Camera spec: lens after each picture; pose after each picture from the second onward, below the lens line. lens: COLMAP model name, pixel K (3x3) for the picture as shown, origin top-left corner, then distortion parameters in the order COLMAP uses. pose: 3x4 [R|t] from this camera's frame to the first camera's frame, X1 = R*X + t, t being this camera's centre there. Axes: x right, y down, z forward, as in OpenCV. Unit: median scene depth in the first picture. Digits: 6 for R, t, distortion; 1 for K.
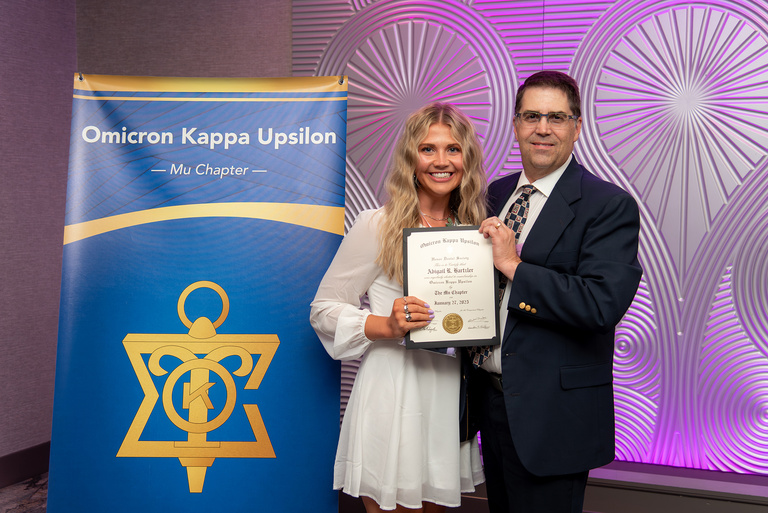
lens RADIAL K [[961.5, 0, 420.9], [0, 961.5, 257.9], [0, 0, 1]] dist [0.014377, -0.010951]
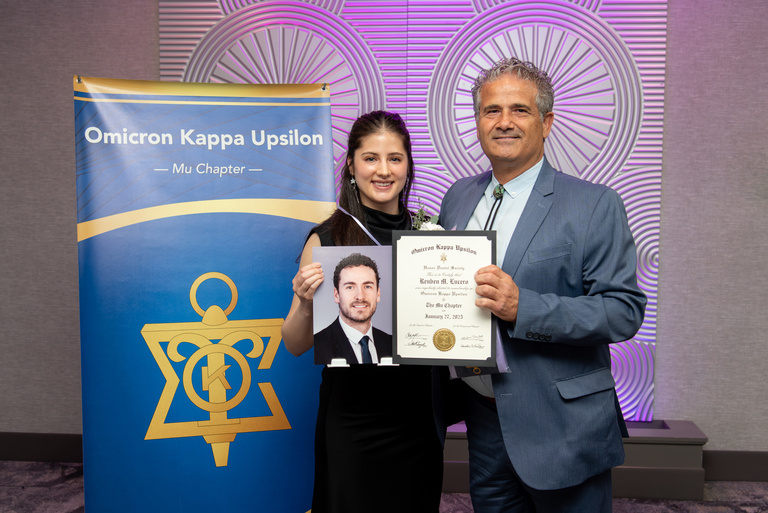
lens RADIAL K [[928.4, 0, 369.3], [0, 928.4, 266.6], [0, 0, 1]] dist [0.002830, -0.030222]
pose [[0.962202, -0.031537, 0.270504, -0.330105], [0.024888, 0.999299, 0.027978, -0.006954], [-0.271196, -0.020188, 0.962312, -0.049125]]
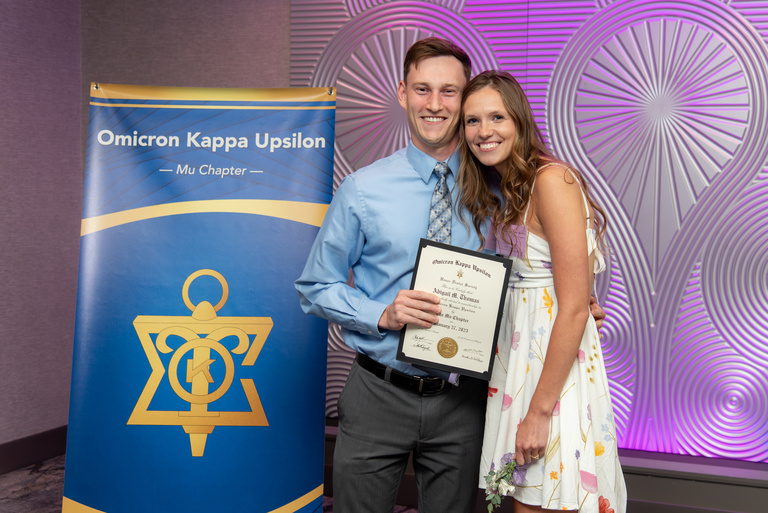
lens RADIAL K [[1030.4, 0, 450.5], [0, 1030.4, 254.2], [0, 0, 1]] dist [0.019531, -0.048832]
pose [[0.999838, 0.007007, 0.016584, 0.038612], [-0.006936, 0.999966, -0.004352, 0.009435], [-0.016614, 0.004236, 0.999853, -0.202756]]
